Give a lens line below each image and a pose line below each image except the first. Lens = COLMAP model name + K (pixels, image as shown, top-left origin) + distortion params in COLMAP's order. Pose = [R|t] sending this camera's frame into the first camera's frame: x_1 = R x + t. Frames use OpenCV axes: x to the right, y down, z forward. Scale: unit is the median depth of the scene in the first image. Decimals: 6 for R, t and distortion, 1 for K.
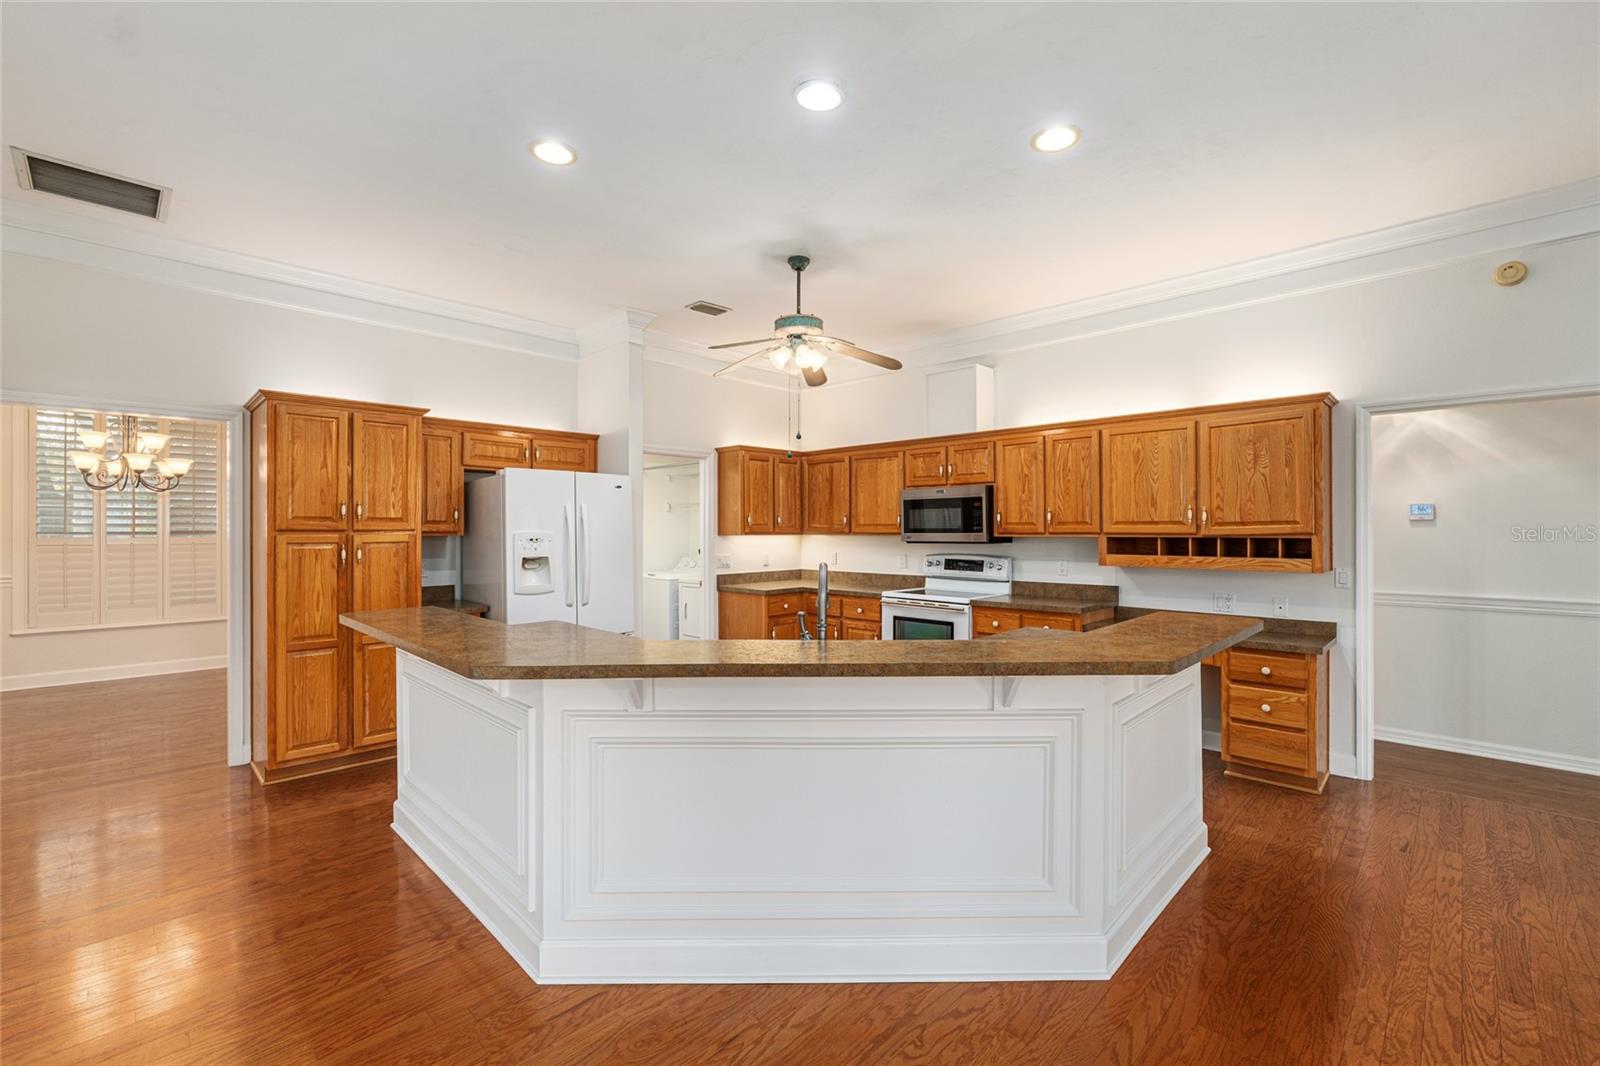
lens RADIAL K [[679.9, 0, 802.9], [0, 679.9, 529.1], [0, 0, 1]] dist [-0.003498, -0.000390]
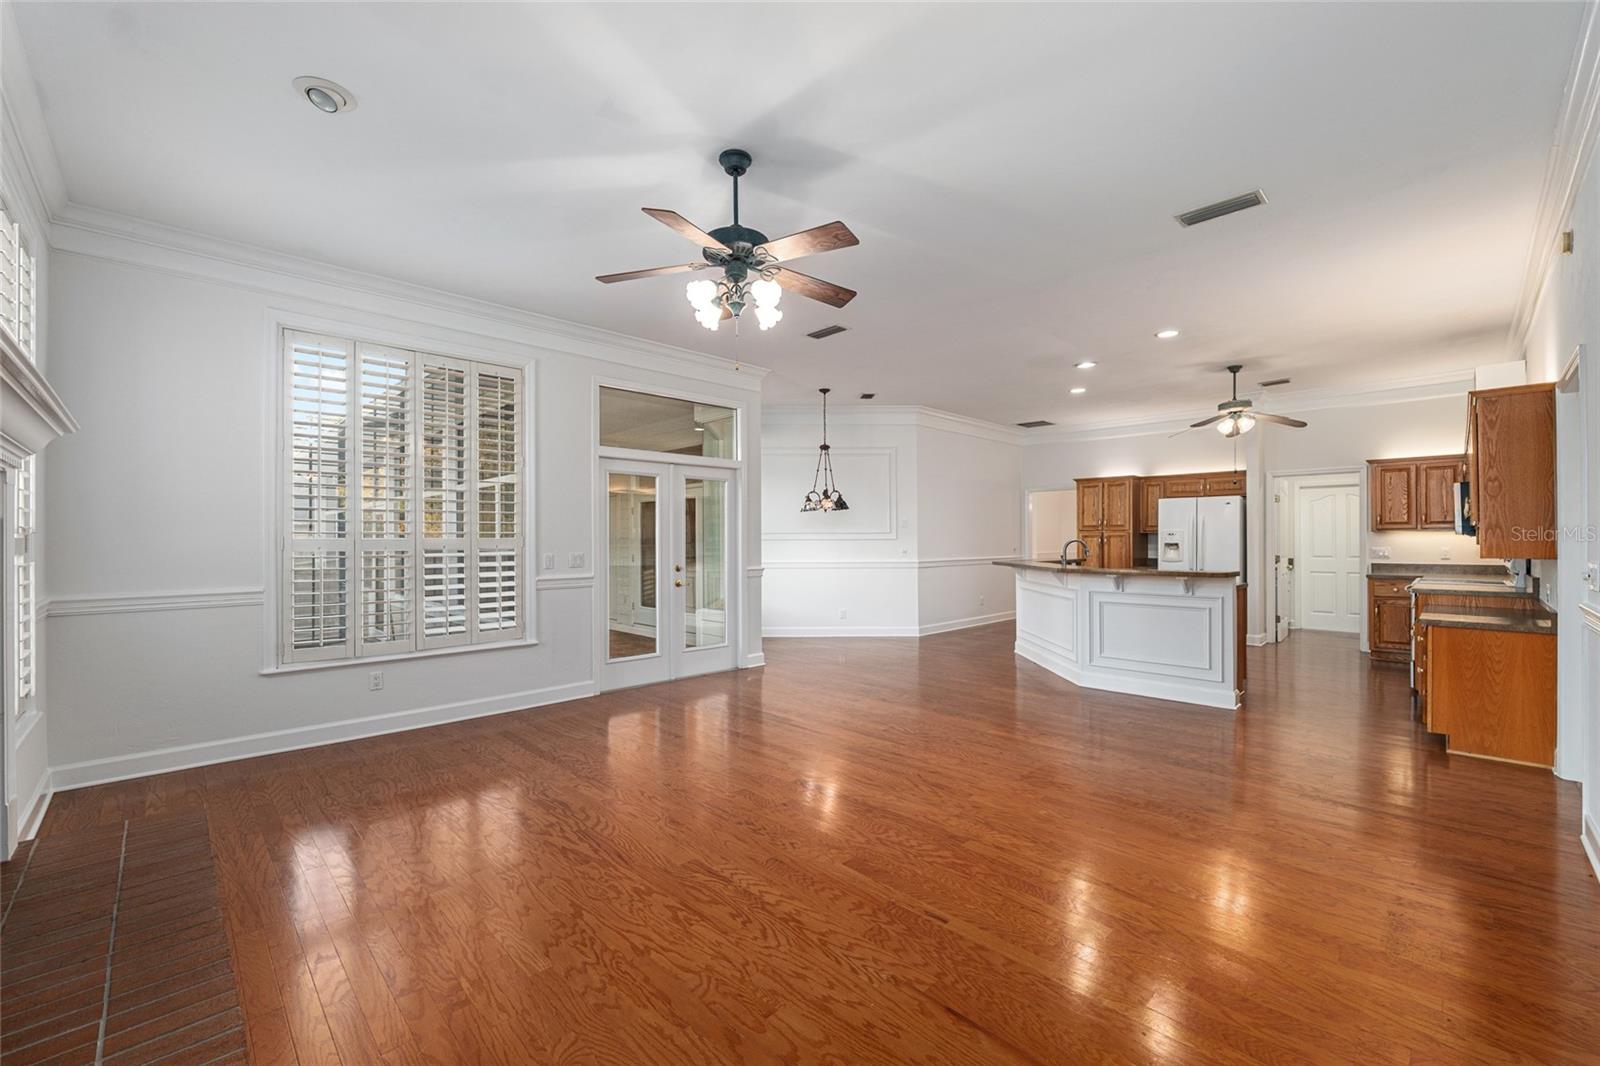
lens RADIAL K [[659.0, 0, 796.9], [0, 659.0, 539.7], [0, 0, 1]] dist [-0.013203, -0.000100]
pose [[-0.019636, 0.001299, -0.999806, 1.370031], [0.003836, 0.999992, 0.001224, 0.022051], [0.999800, -0.003811, -0.019641, -0.043822]]
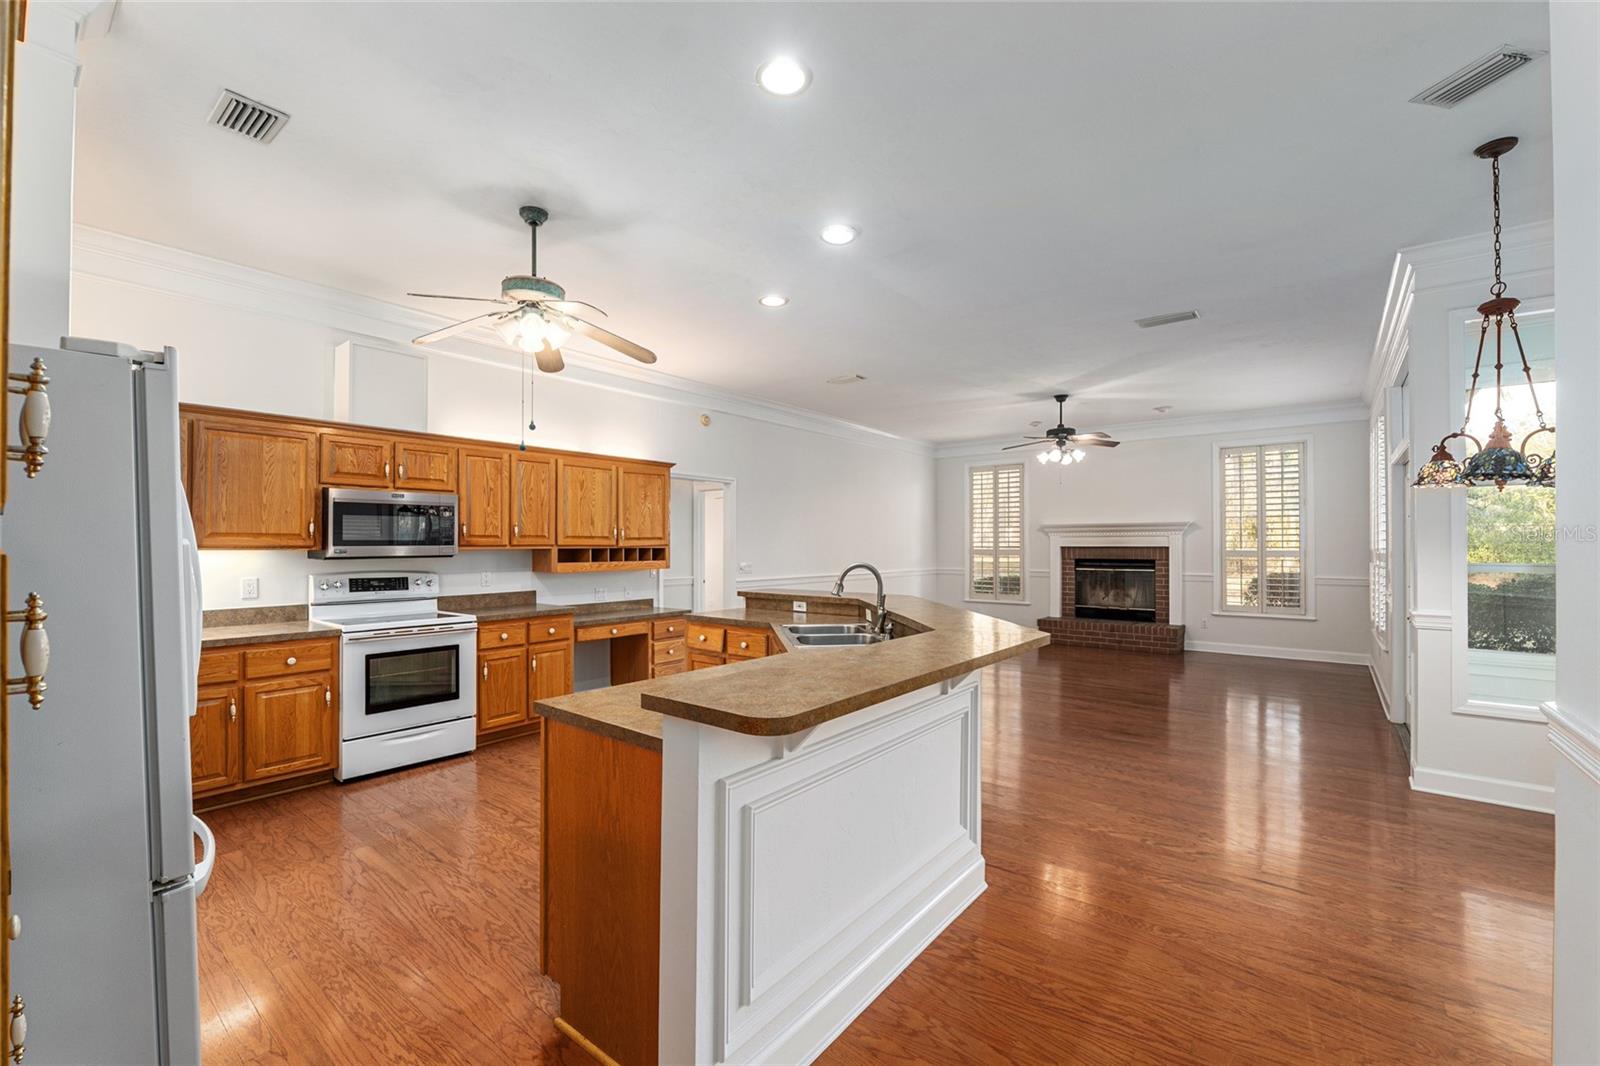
lens RADIAL K [[659.0, 0, 796.9], [0, 659.0, 539.7], [0, 0, 1]] dist [-0.013203, -0.000100]
pose [[-0.097172, 0.009291, 0.995224, -0.692152], [0.000317, 0.999957, -0.009304, 0.006412], [-0.995268, -0.000589, -0.097171, 0.637791]]
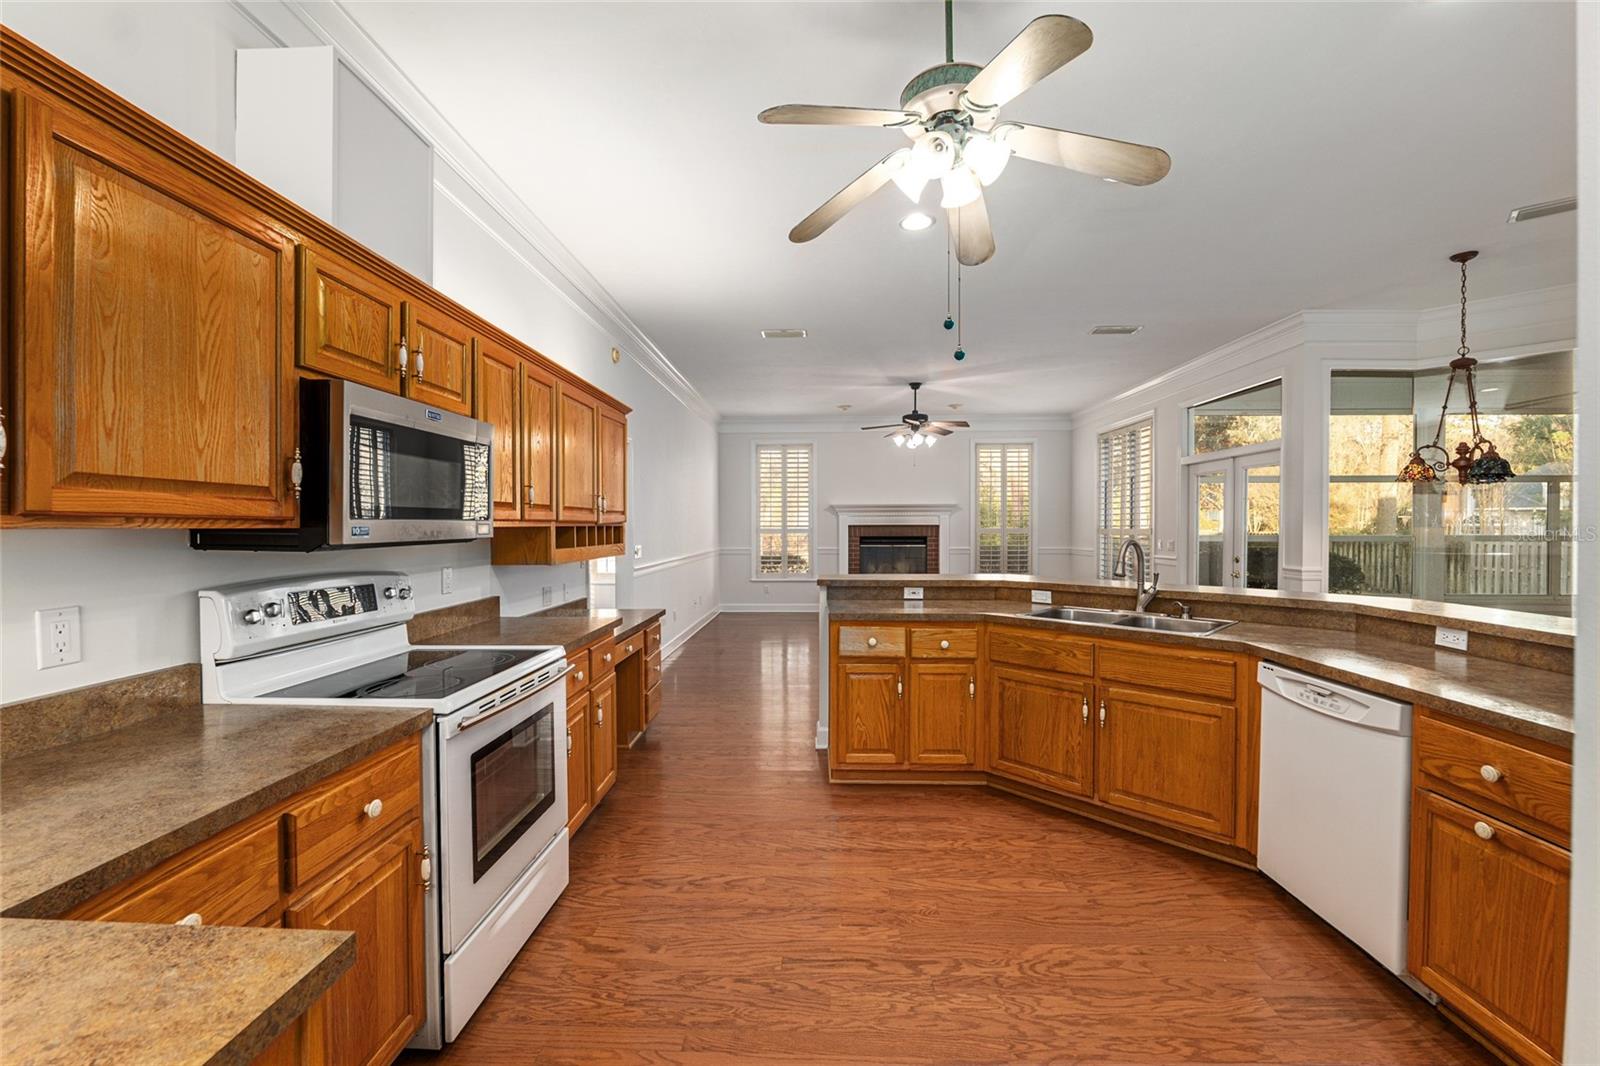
lens RADIAL K [[651.7, 0, 794.7], [0, 651.7, 532.6], [0, 0, 1]] dist [-0.013195, 0.000283]
pose [[-0.670707, -0.005813, 0.741700, -0.241953], [0.002379, 0.999947, 0.009988, 0.010989], [-0.741719, 0.008463, -0.670658, 1.184026]]
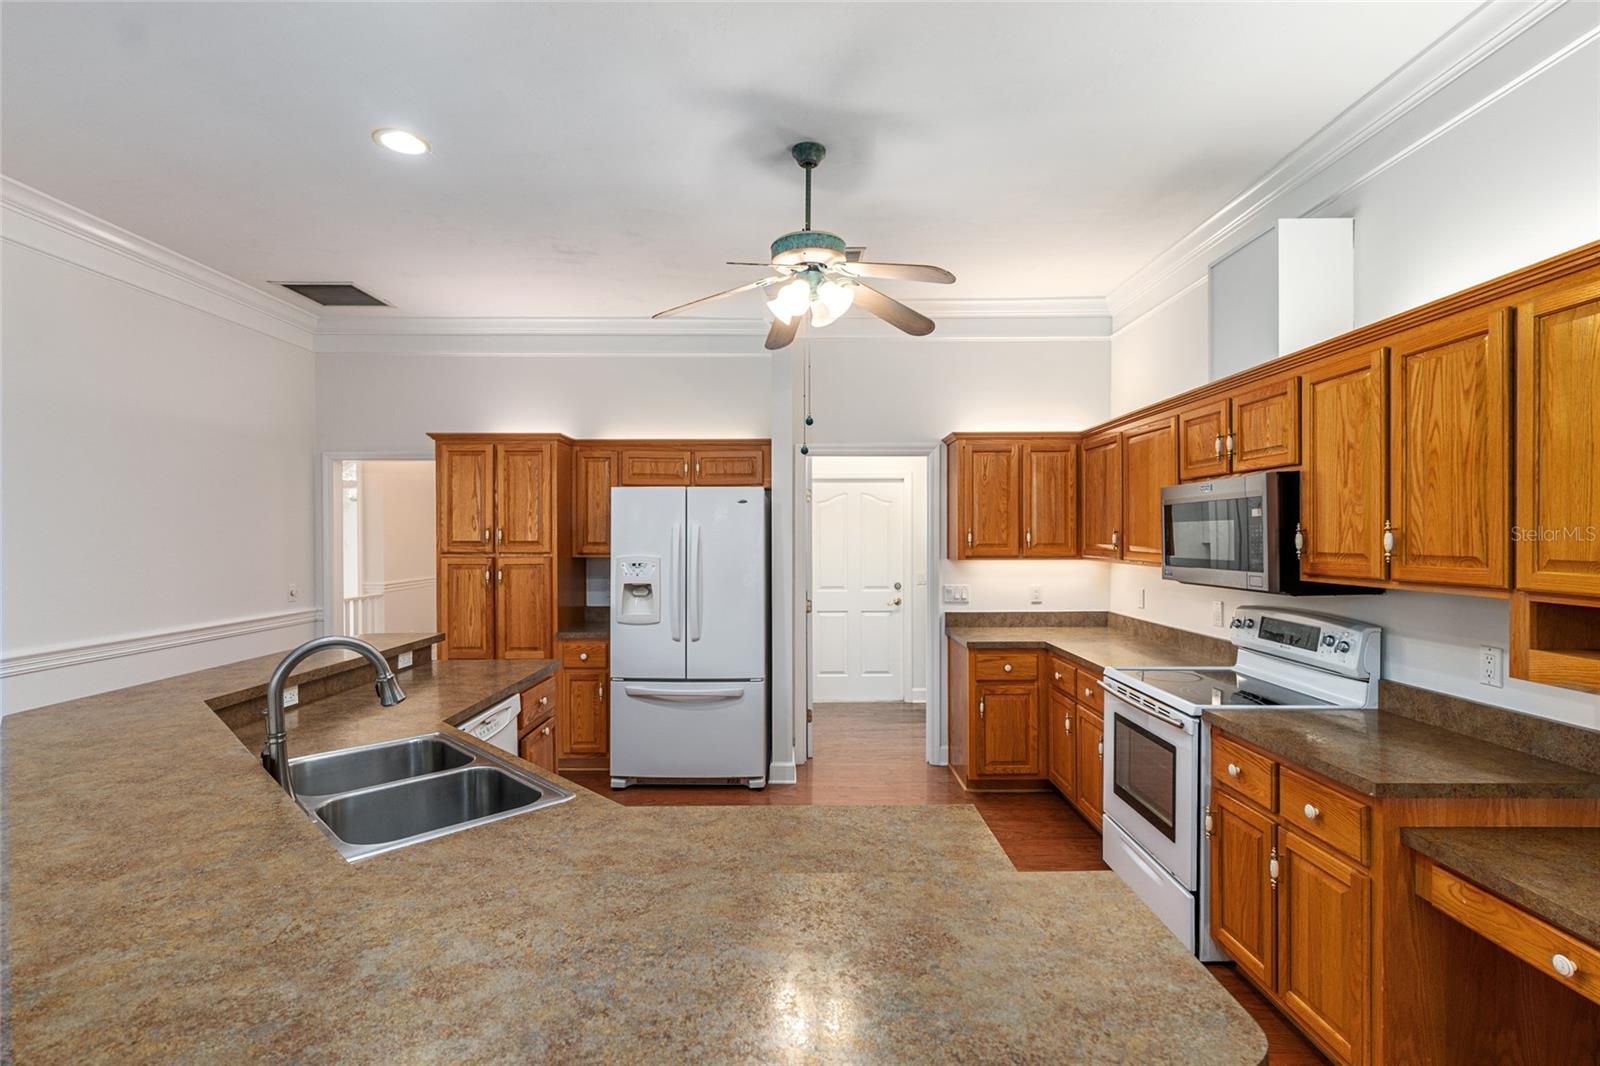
lens RADIAL K [[746.3, 0, 801.2], [0, 746.3, 541.1], [0, 0, 1]] dist [0.003369, -0.000084]
pose [[0.699202, 0.006259, -0.714897, 0.424065], [0.002521, 0.999934, 0.011220, -0.023763], [0.714919, -0.009647, 0.699140, 0.410298]]
